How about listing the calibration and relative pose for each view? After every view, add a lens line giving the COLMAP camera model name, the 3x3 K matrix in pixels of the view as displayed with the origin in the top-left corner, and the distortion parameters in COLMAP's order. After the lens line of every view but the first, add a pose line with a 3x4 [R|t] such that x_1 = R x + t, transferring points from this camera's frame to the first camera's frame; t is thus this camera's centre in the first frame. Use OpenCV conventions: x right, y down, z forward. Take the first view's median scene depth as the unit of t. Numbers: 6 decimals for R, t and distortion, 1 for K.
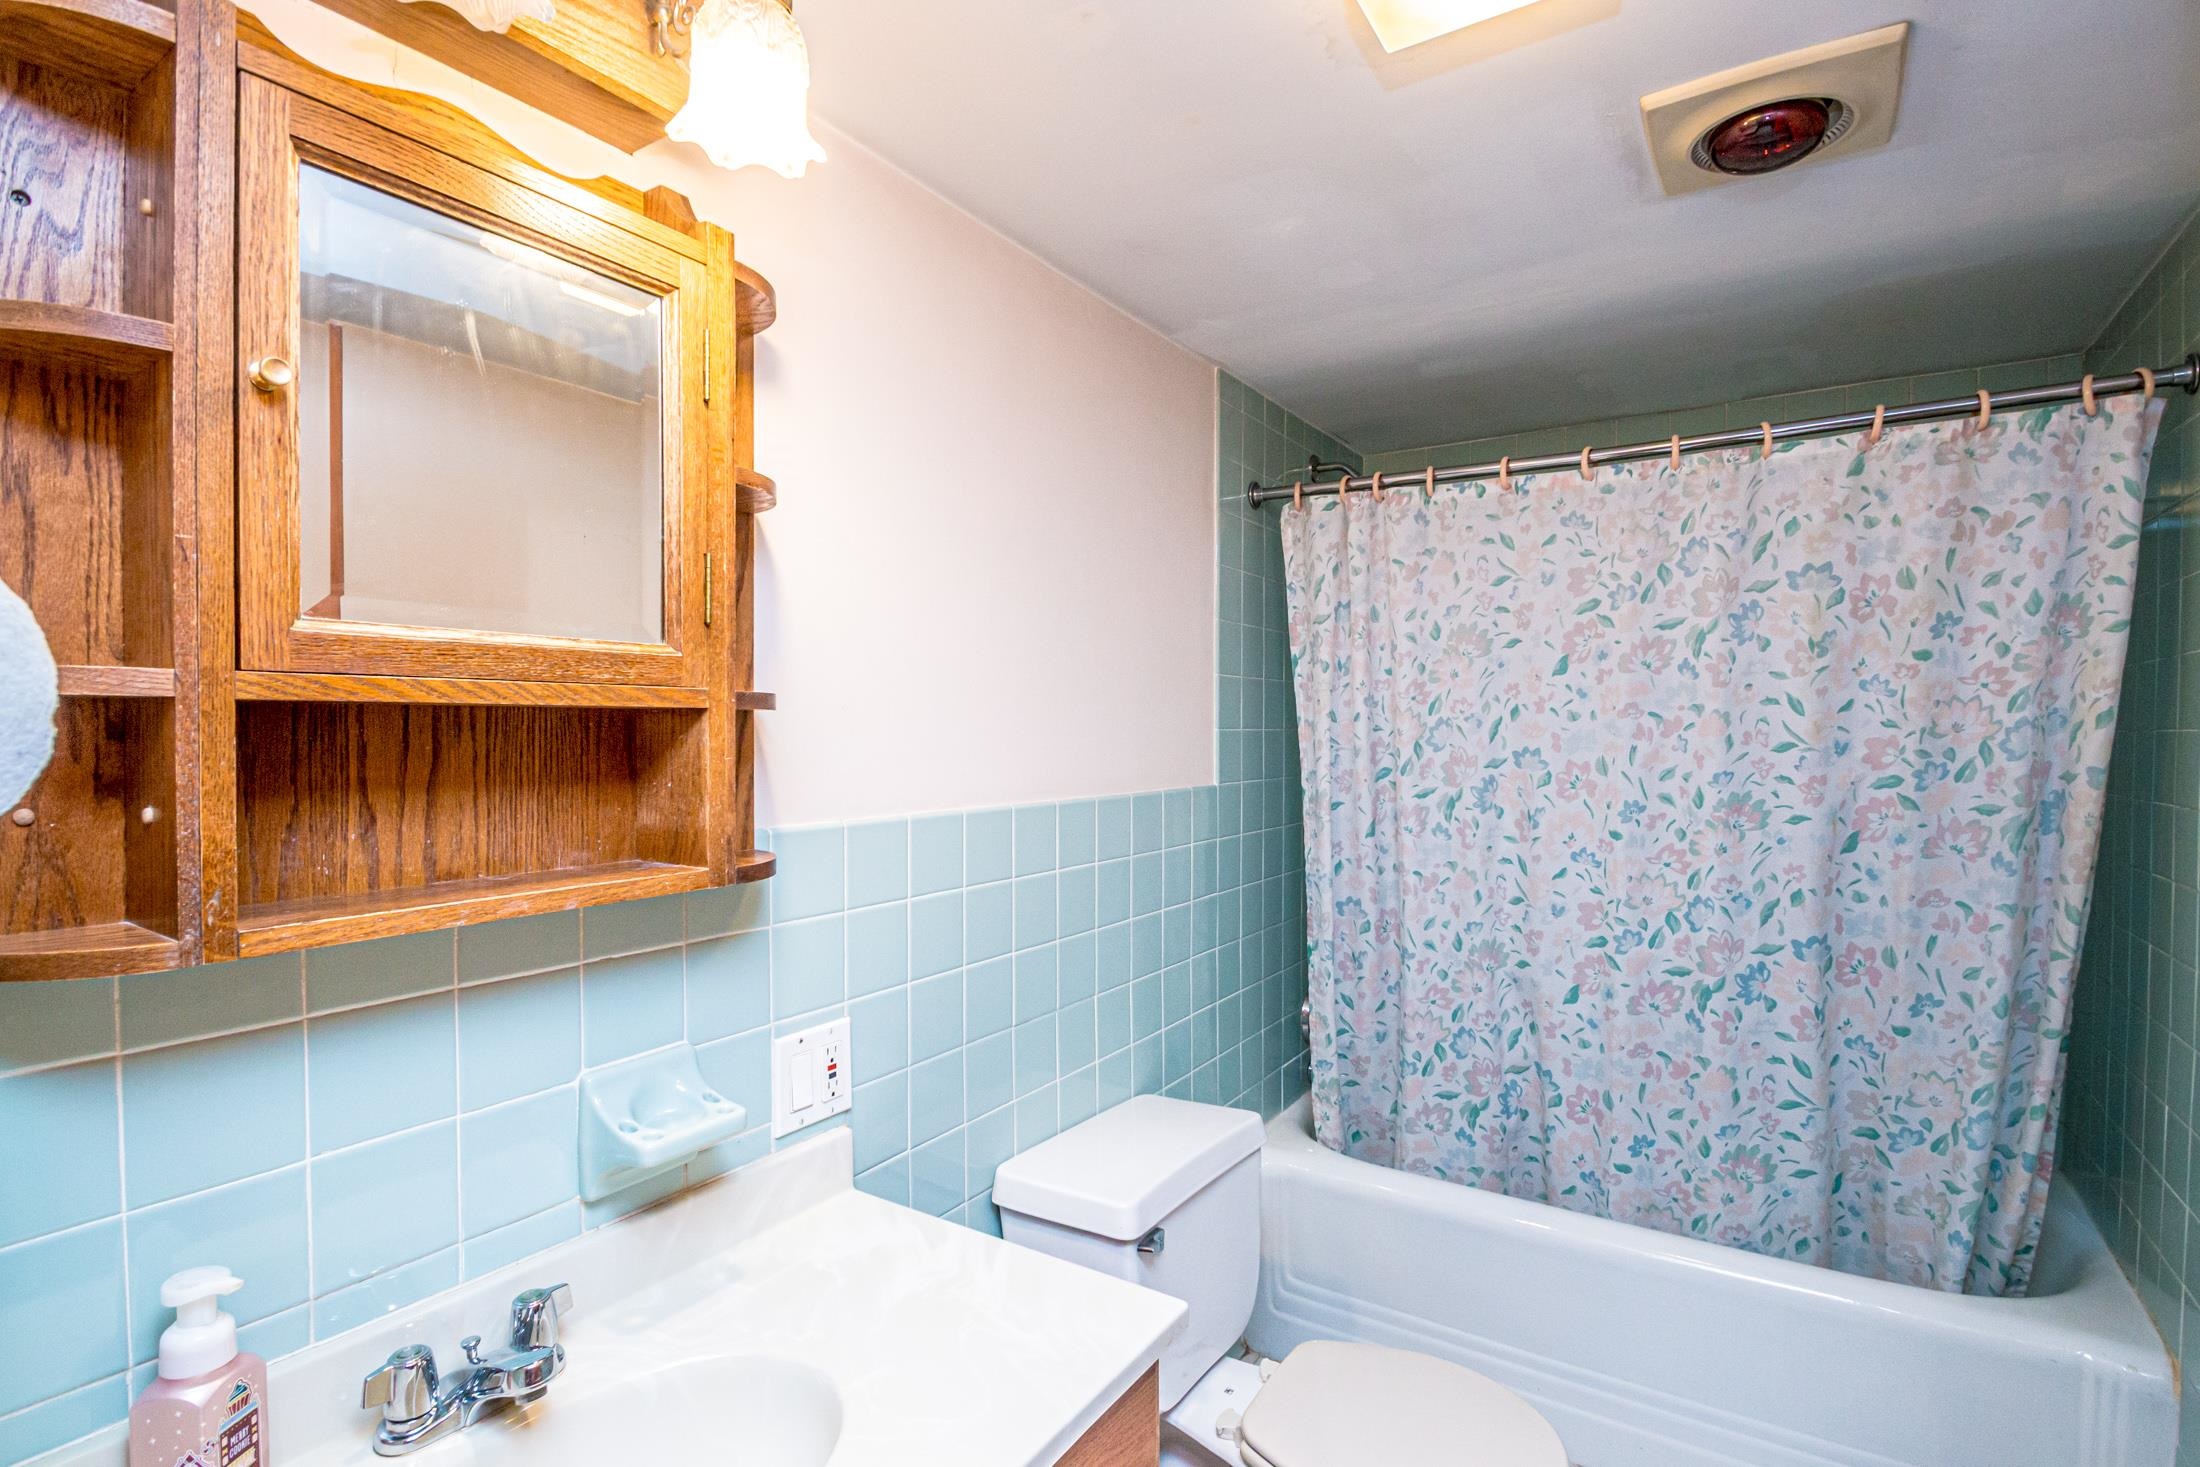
lens RADIAL K [[1069.0, 0, 1089.3], [0, 1069.0, 745.7], [0, 0, 1]] dist [-0.000504, -0.000450]
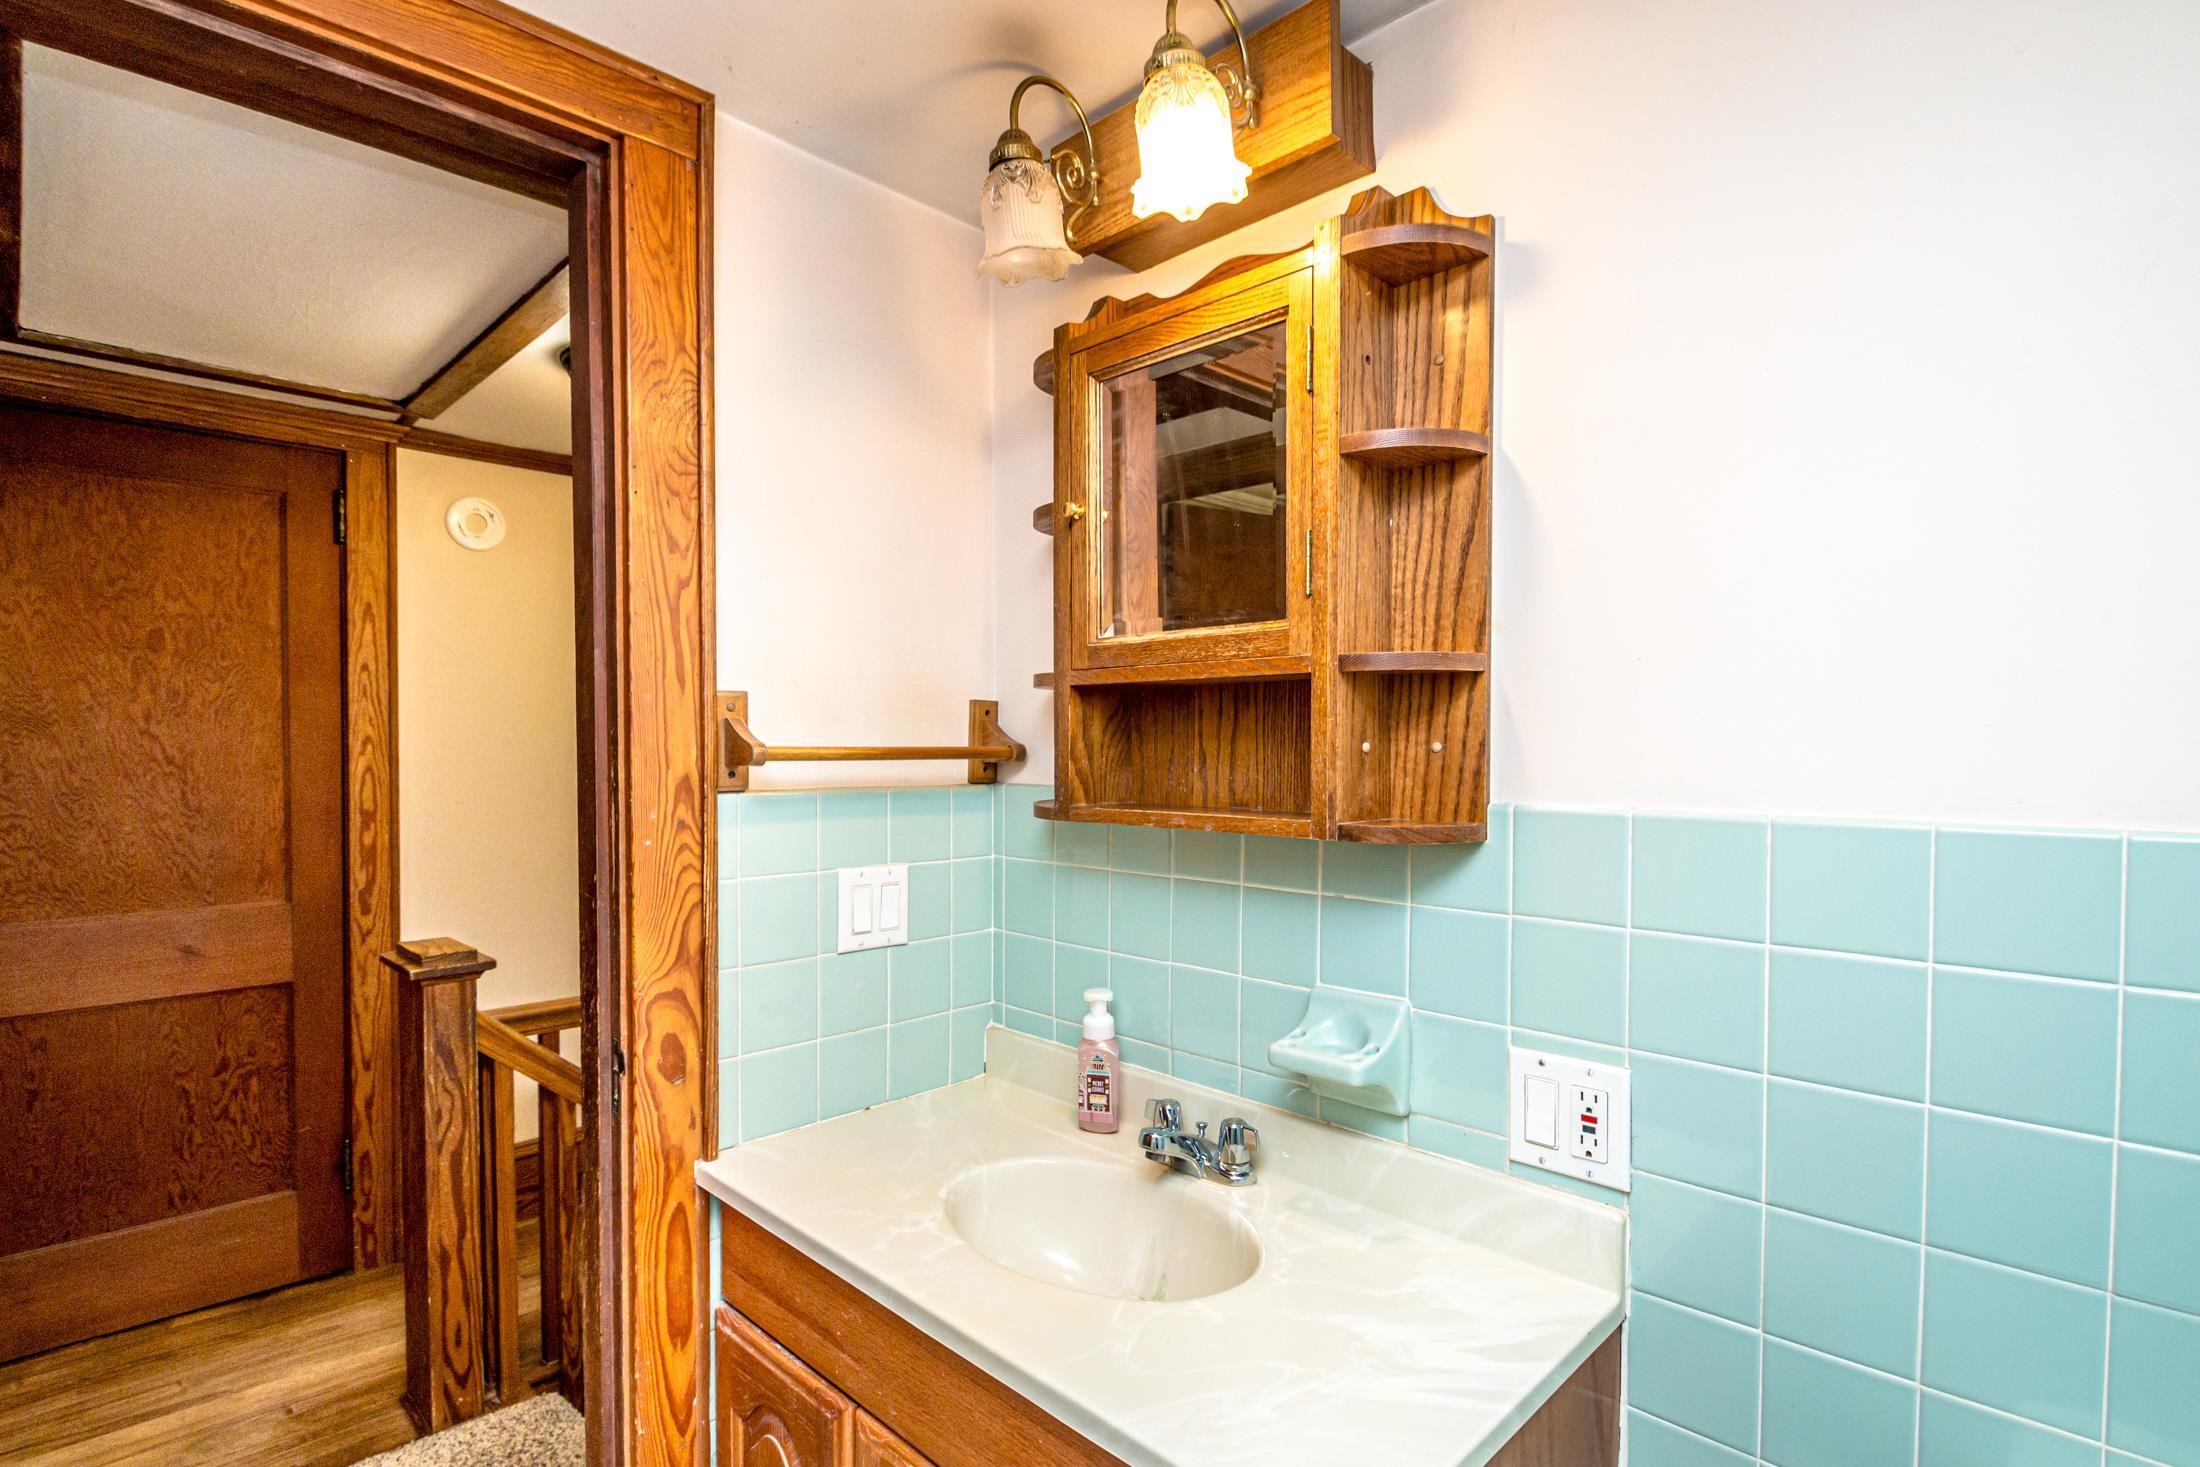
lens RADIAL K [[1080.8, 0, 1101.8], [0, 1080.8, 763.8], [0, 0, 1]] dist [0.000583, -0.013859]
pose [[-0.196762, 0.018336, -0.980280, 0.769699], [-0.021433, 0.999506, 0.022998, 0.037010], [0.980217, 0.025536, -0.196272, 1.017194]]
